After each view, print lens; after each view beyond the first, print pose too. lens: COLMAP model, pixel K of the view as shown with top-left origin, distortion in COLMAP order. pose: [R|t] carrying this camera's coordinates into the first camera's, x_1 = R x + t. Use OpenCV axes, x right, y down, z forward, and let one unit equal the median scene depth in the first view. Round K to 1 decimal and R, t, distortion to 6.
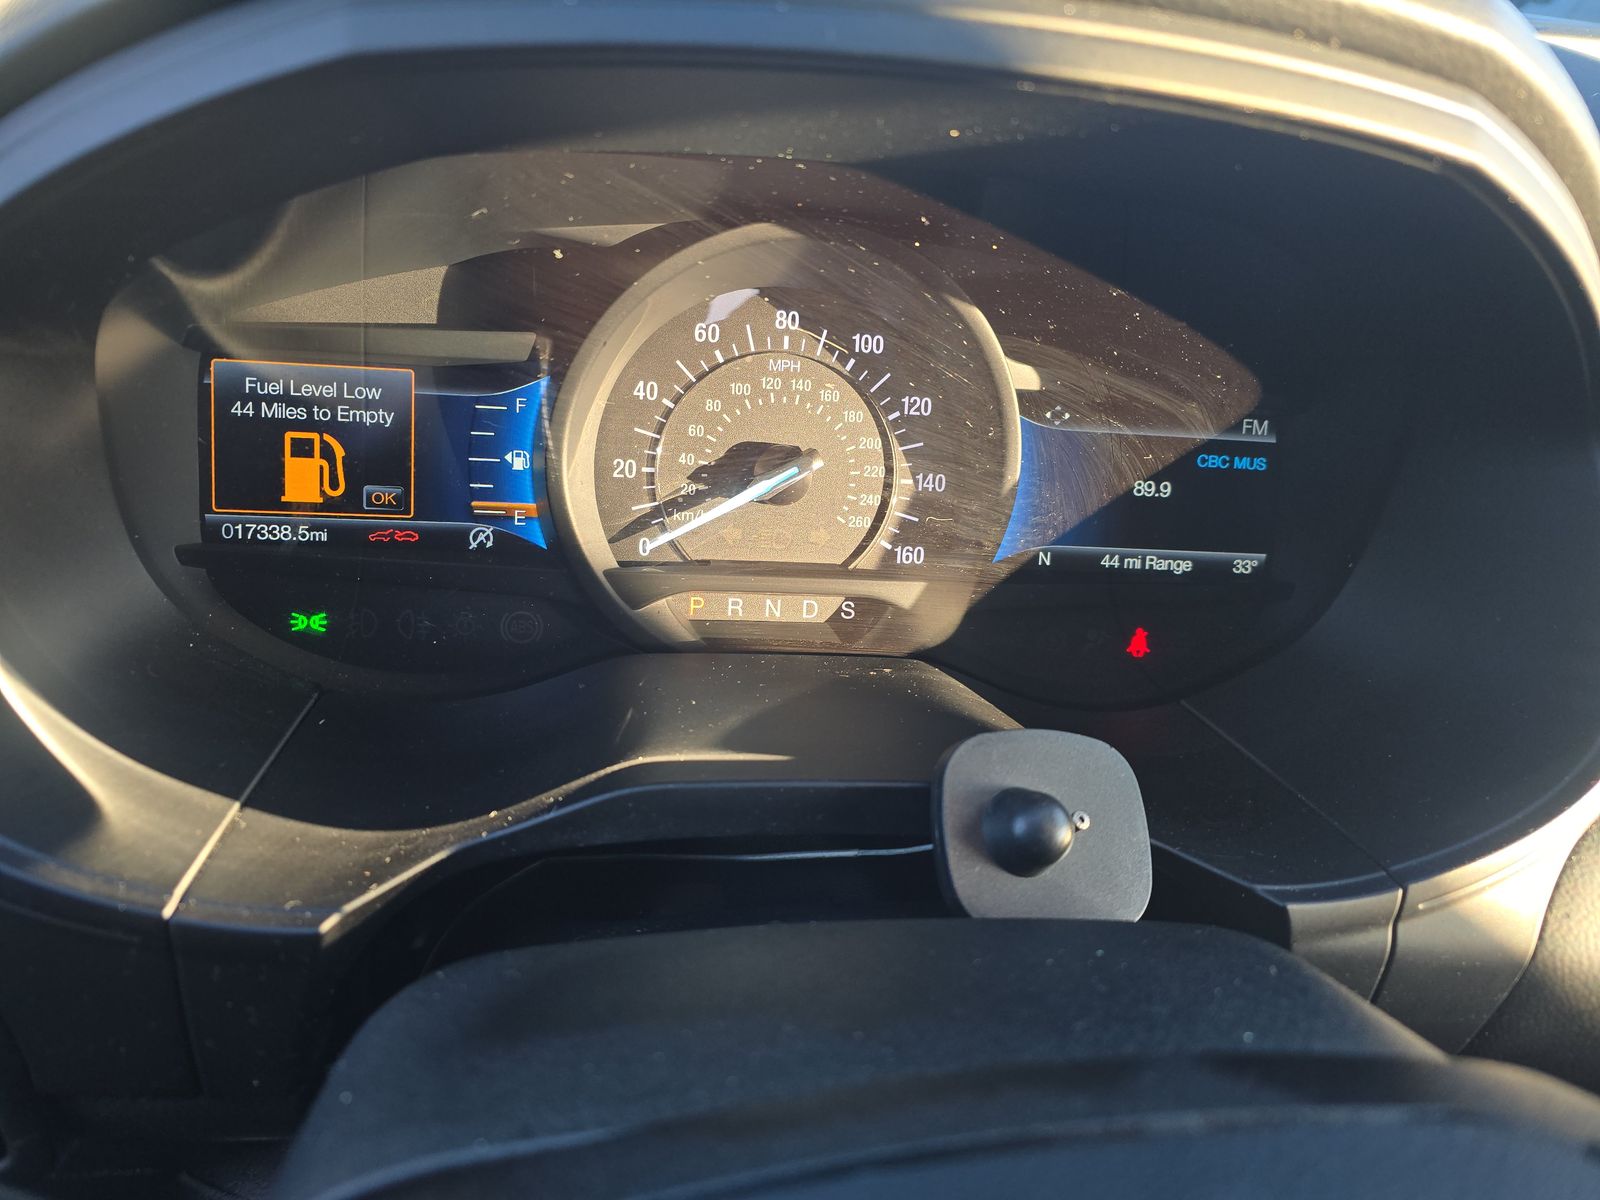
lens RADIAL K [[1073.8, 0, 784.7], [0, 1073.8, 590.7], [0, 0, 1]] dist [0.068427, -0.094230]
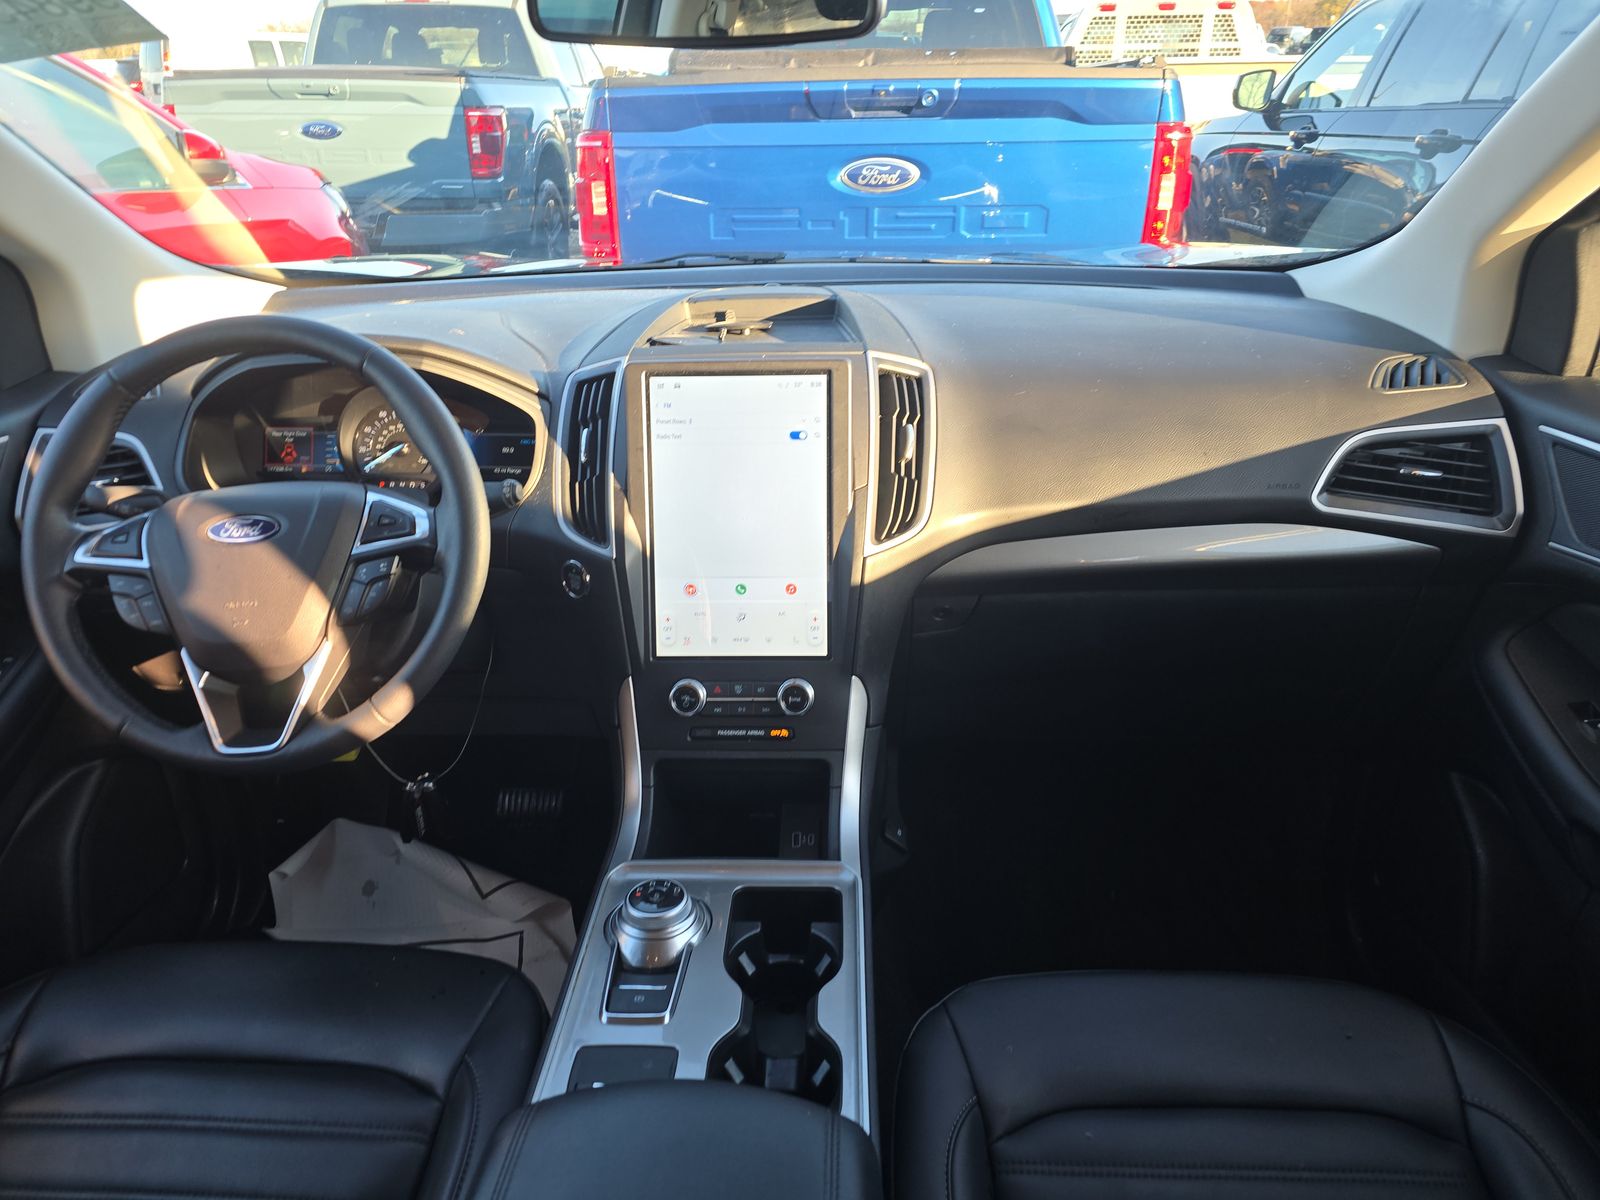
lens RADIAL K [[1056.3, 0, 800.0], [0, 1056.3, 600.0], [0, 0, 1]] dist [0.053078, -0.000331]
pose [[0.978633, -0.037555, -0.202155, 2.139348], [0.011089, 0.991388, -0.130488, 0.938509], [0.205315, 0.125458, 0.970621, -2.330158]]
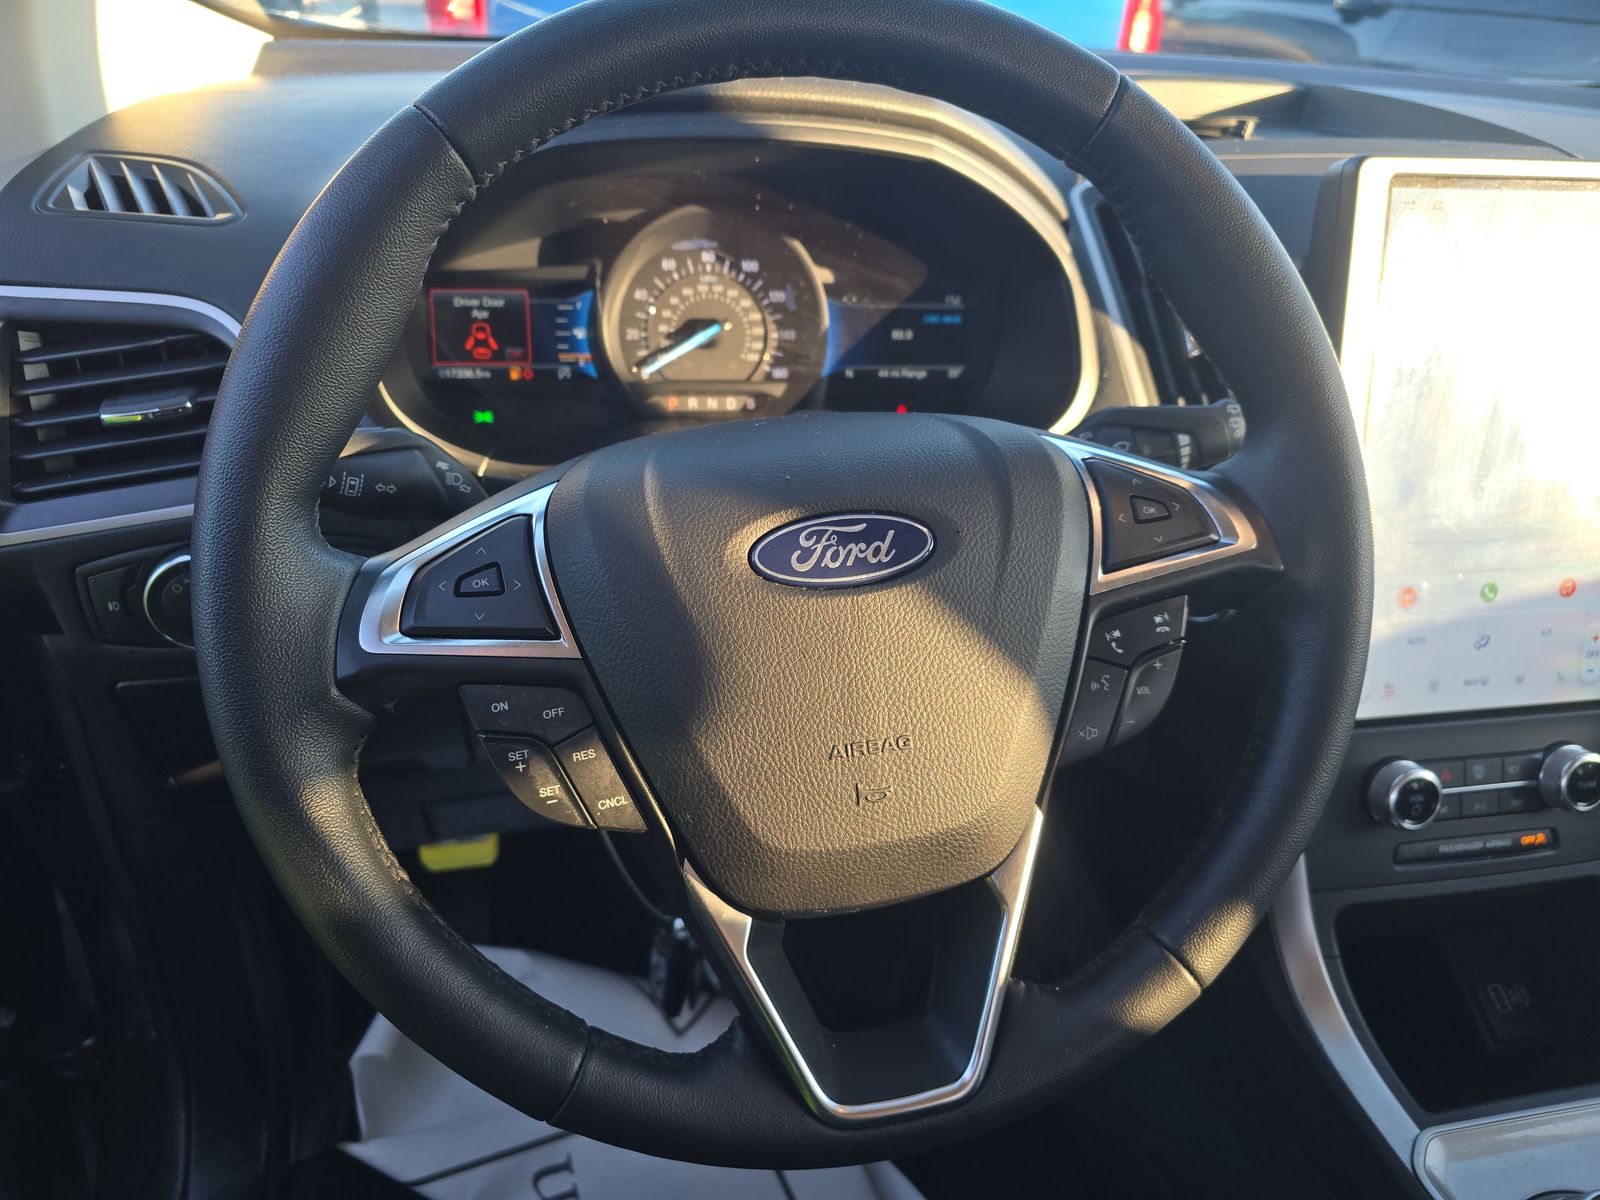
lens RADIAL K [[1073.8, 0, 784.7], [0, 1073.8, 590.7], [0, 0, 1]] dist [0.068427, -0.094230]
pose [[0.997120, -0.070512, 0.027926, 0.044039], [0.071269, 0.997089, -0.027087, 0.436158], [-0.025934, 0.028999, 0.999243, -1.001445]]
